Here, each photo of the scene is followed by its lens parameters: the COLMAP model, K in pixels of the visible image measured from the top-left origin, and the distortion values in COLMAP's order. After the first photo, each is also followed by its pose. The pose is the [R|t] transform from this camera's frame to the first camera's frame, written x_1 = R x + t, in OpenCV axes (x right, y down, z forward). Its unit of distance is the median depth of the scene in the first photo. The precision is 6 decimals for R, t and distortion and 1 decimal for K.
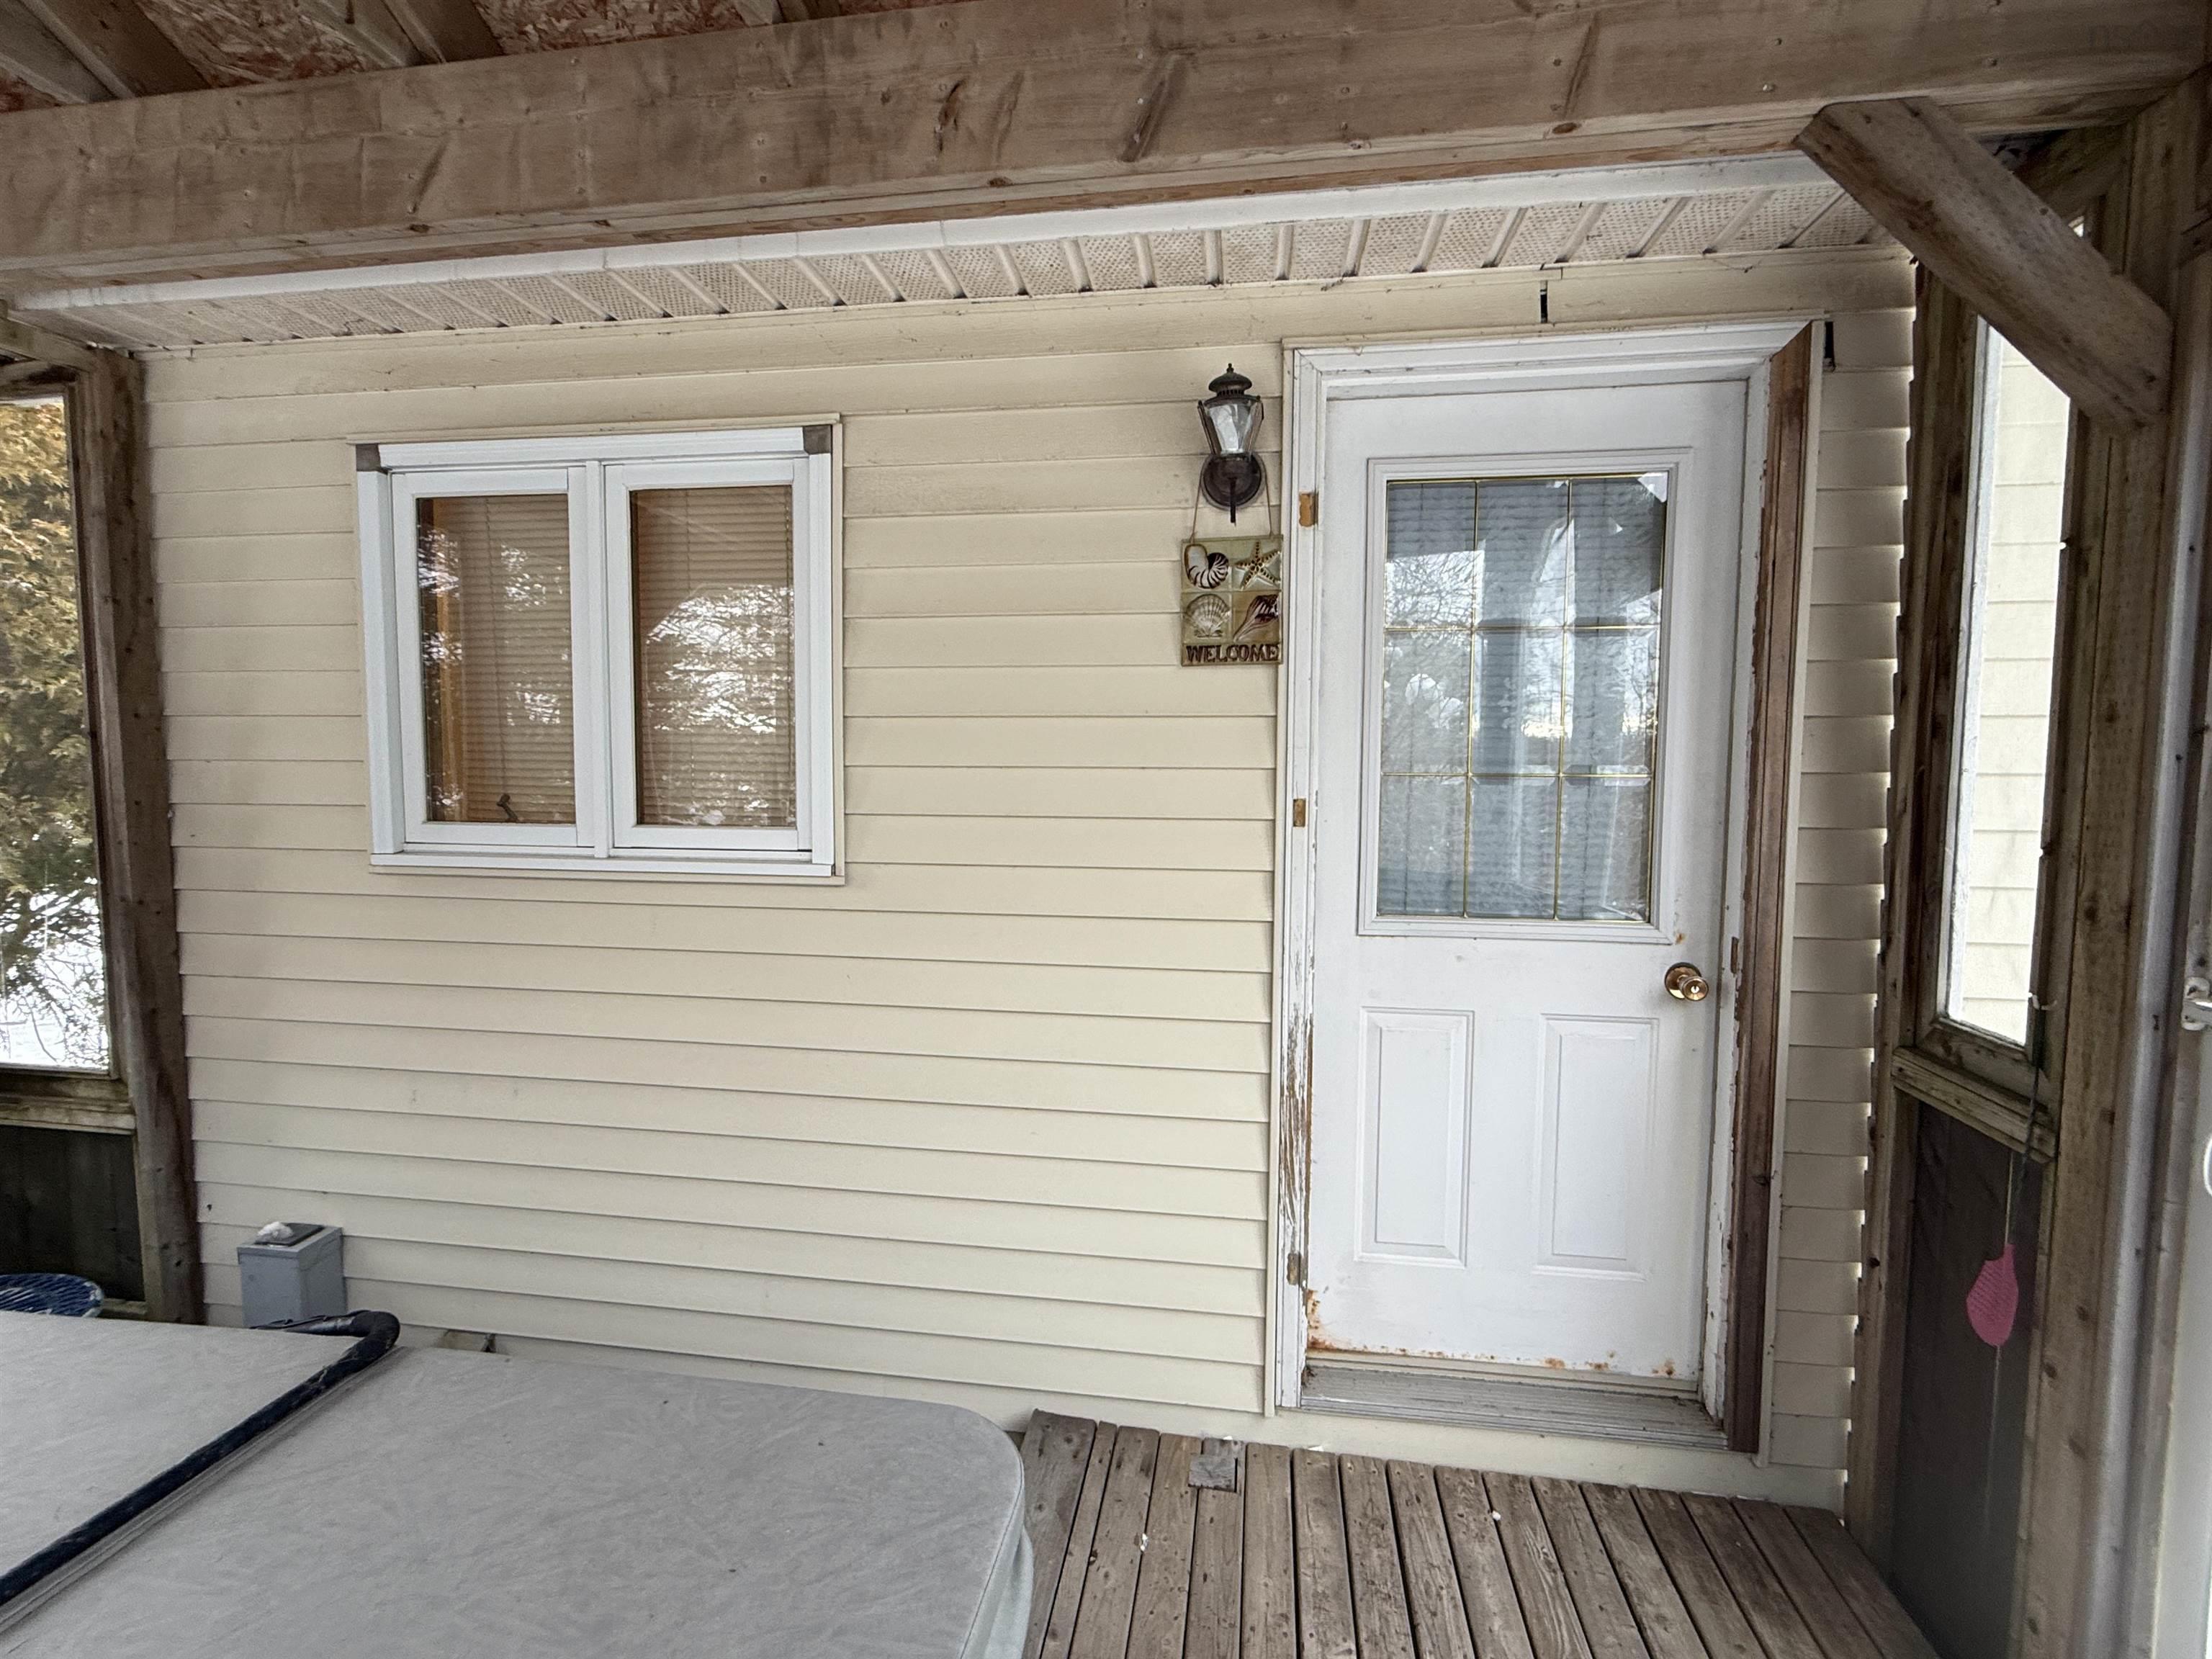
lens RADIAL K [[1017.1, 0, 1104.8], [0, 1017.1, 831.0], [0, 0, 1]] dist [0.000502, -0.000698]
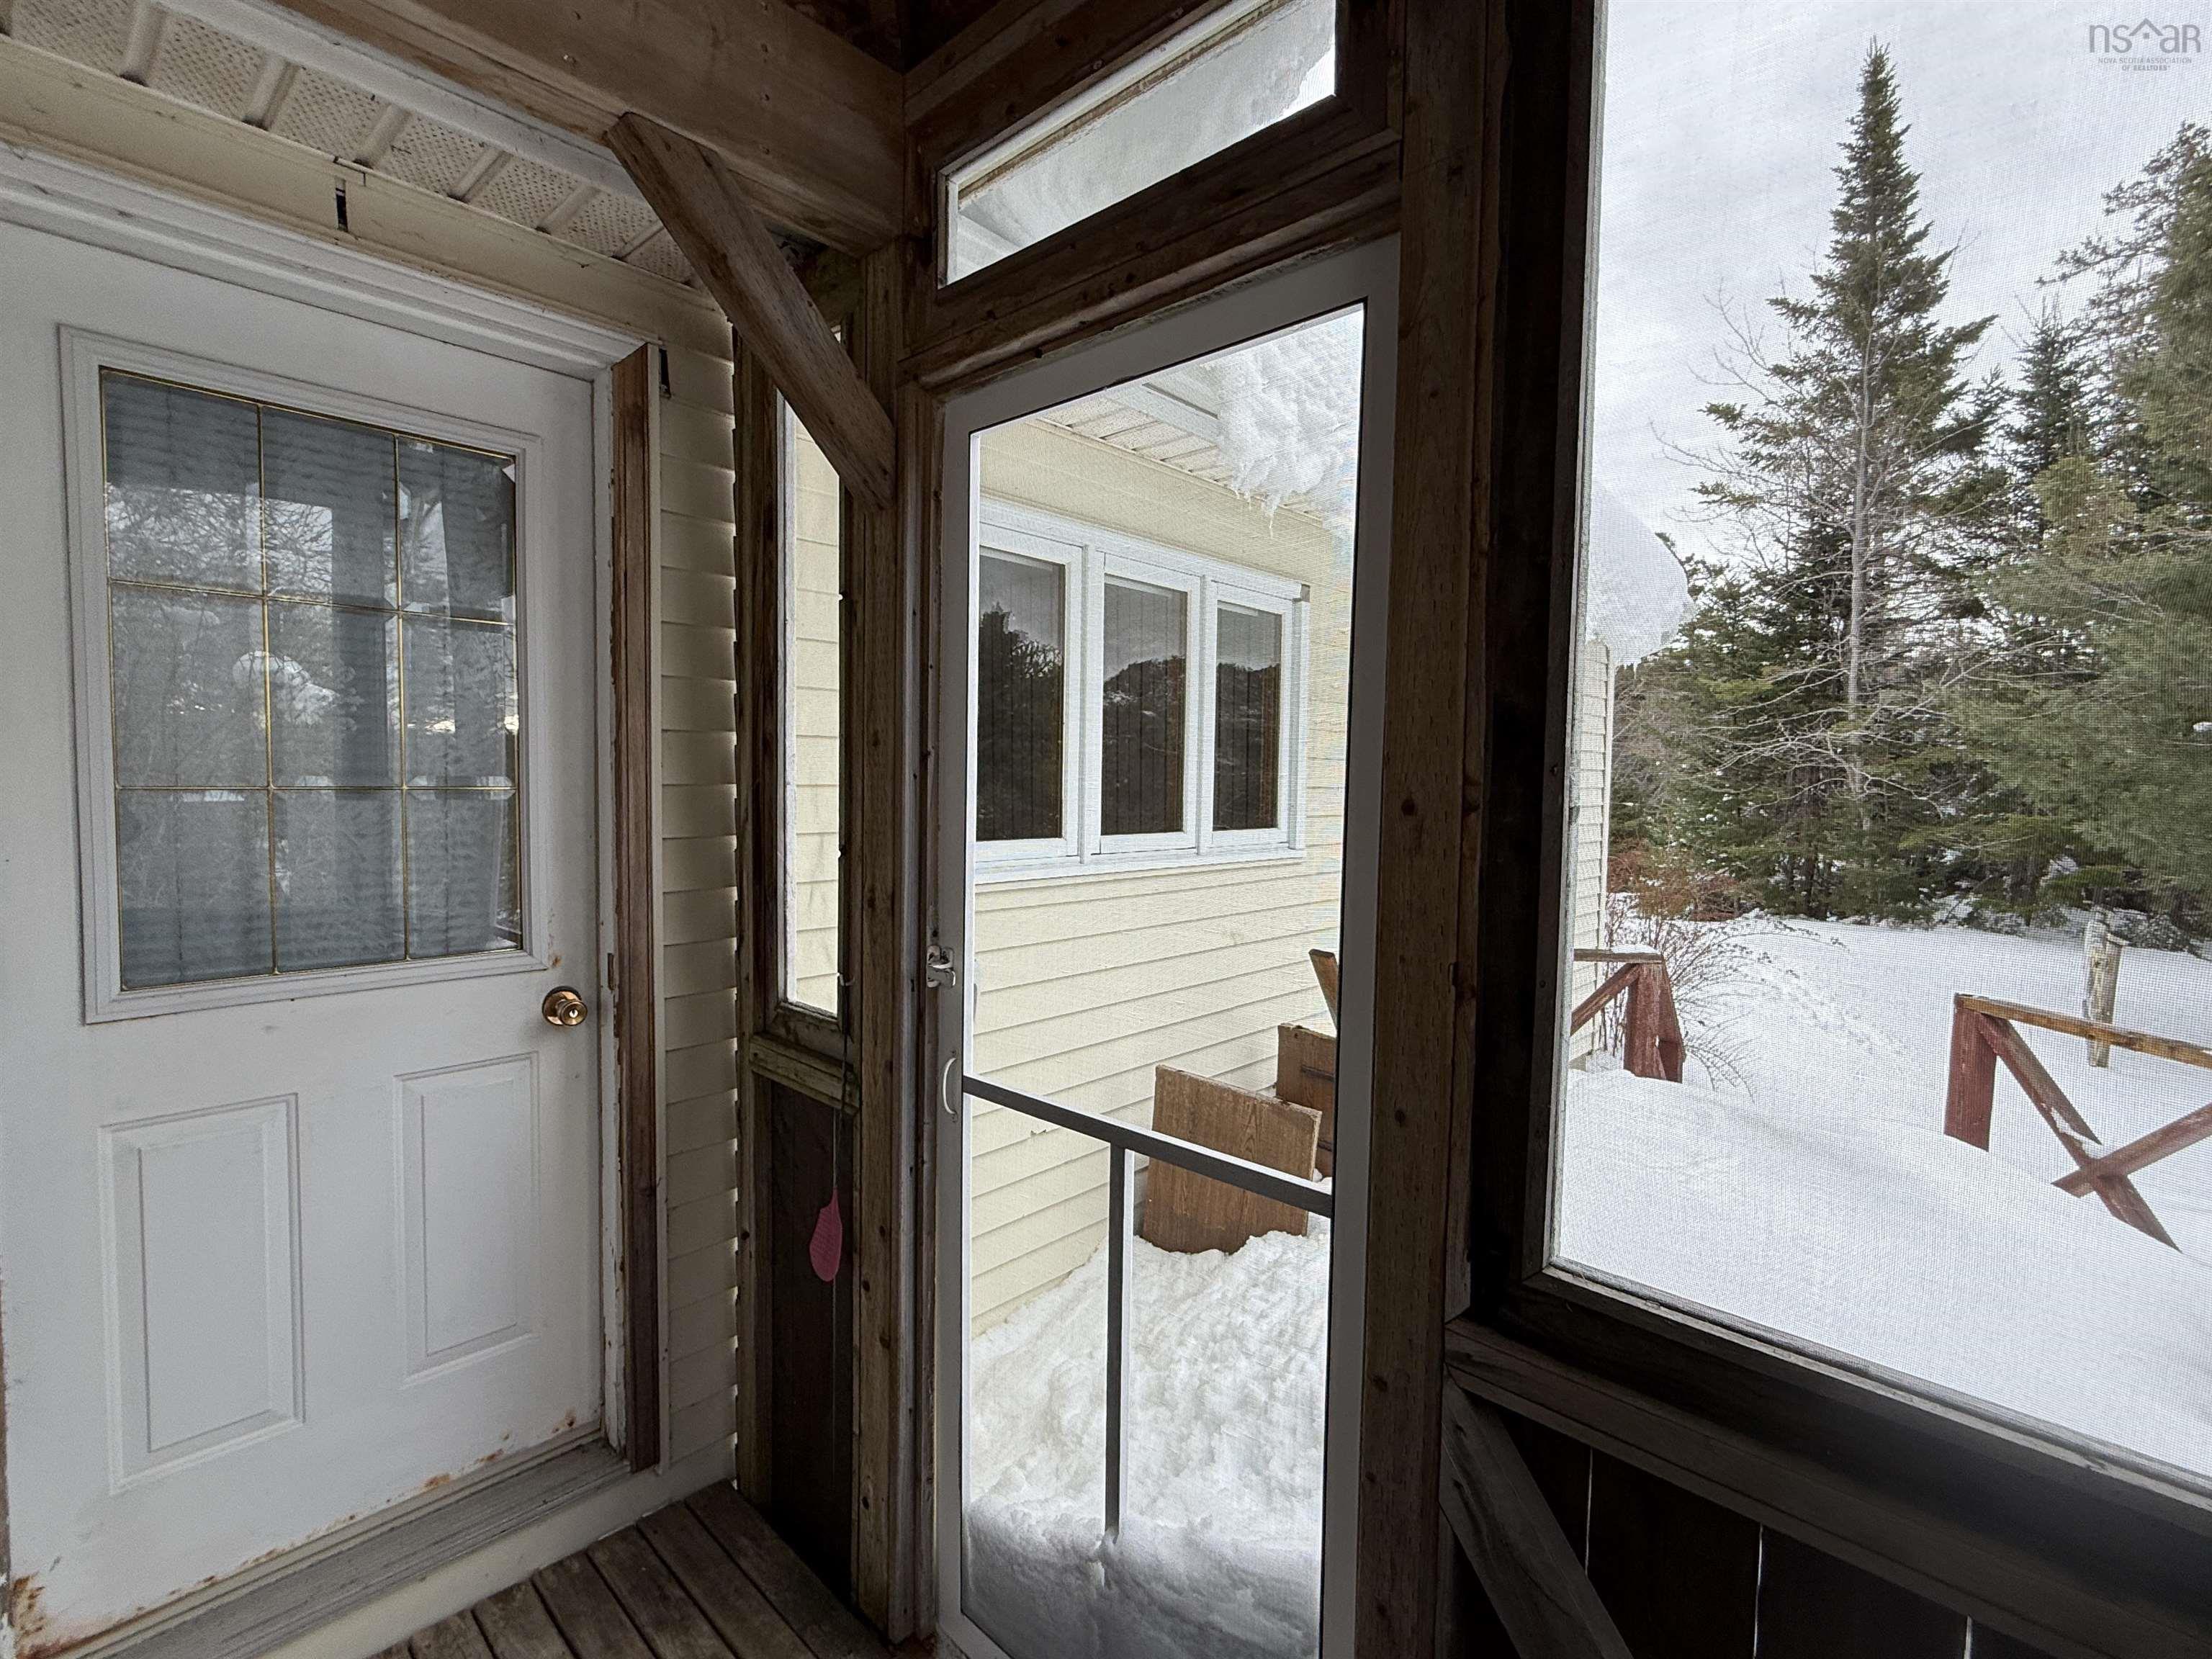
lens RADIAL K [[1017.1, 0, 1103.2], [0, 1017.1, 826.8], [0, 0, 1]] dist [0.000502, -0.000698]
pose [[0.561197, -0.039373, 0.826745, 0.088949], [0.044421, 0.998861, 0.017417, -0.013443], [-0.826489, 0.026951, 0.562307, 0.060562]]
